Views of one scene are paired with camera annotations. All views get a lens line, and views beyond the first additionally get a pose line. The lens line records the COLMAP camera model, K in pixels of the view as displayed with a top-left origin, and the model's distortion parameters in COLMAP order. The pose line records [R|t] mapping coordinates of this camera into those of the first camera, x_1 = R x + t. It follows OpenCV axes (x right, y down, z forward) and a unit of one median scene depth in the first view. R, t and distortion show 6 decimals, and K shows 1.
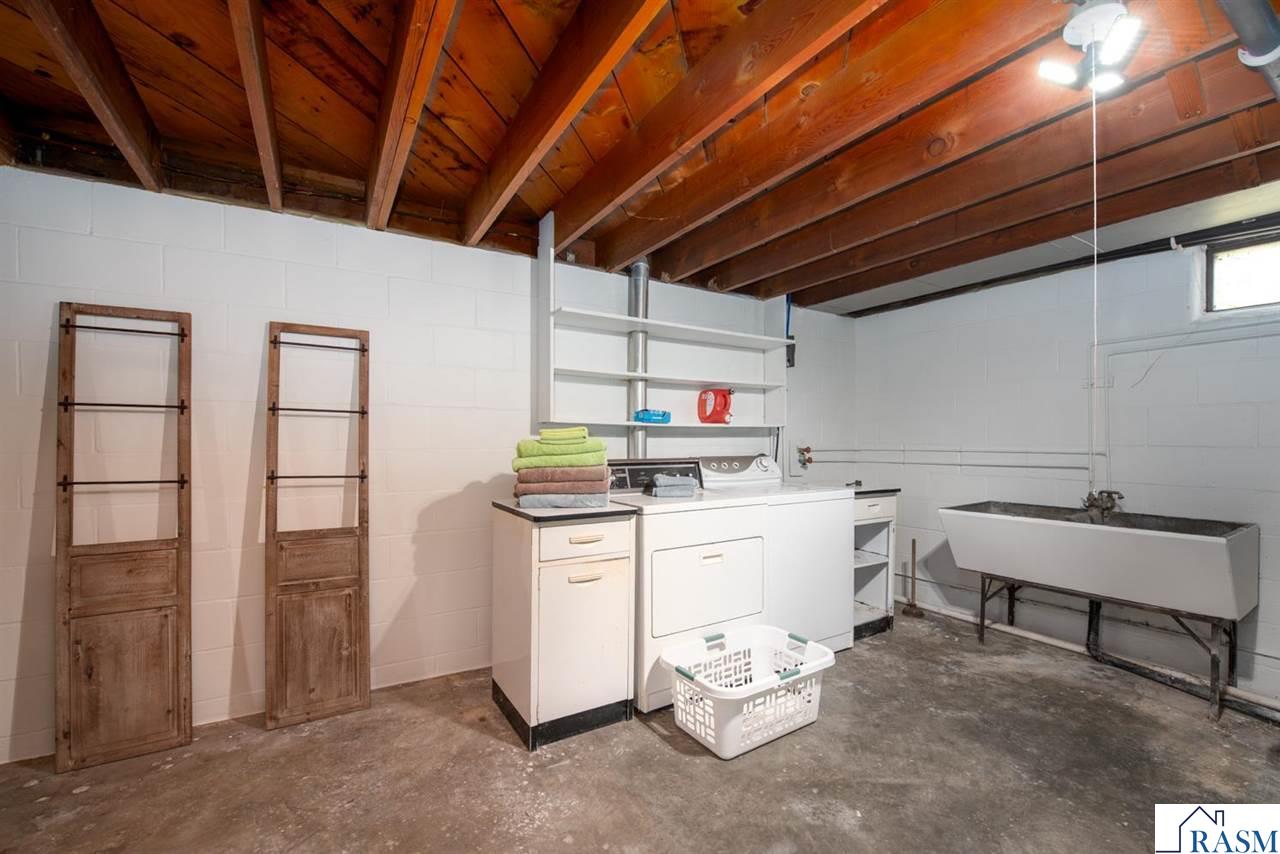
lens RADIAL K [[567.7, 0, 635.8], [0, 567.7, 441.4], [0, 0, 1]] dist [-0.016917, -0.000751]
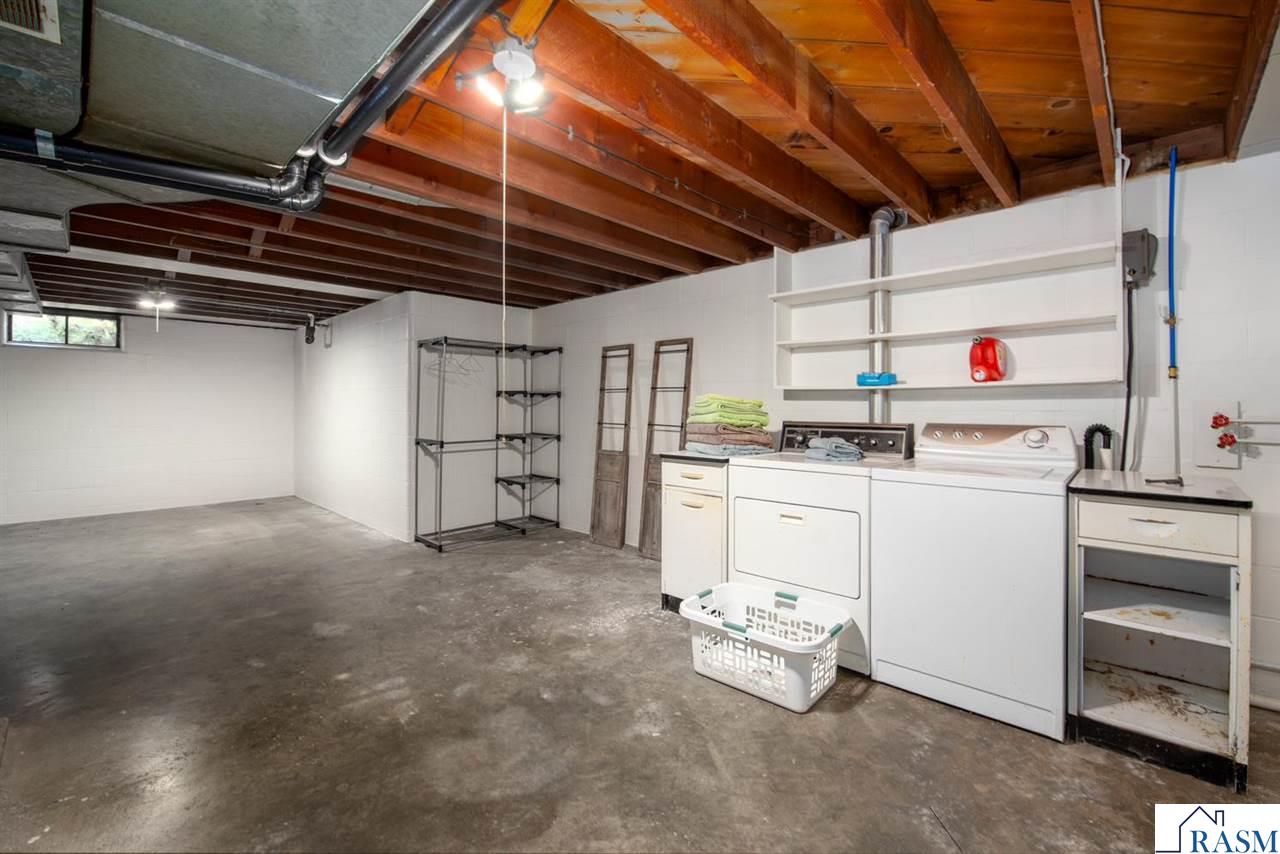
lens RADIAL K [[548.6, 0, 641.9], [0, 548.6, 397.5], [0, 0, 1]] dist [-0.002663, -0.000457]
pose [[0.222378, -0.017874, -0.974797, 1.048896], [-0.001807, 0.999823, -0.018745, 0.006454], [0.974959, 0.005930, 0.222307, 0.517412]]
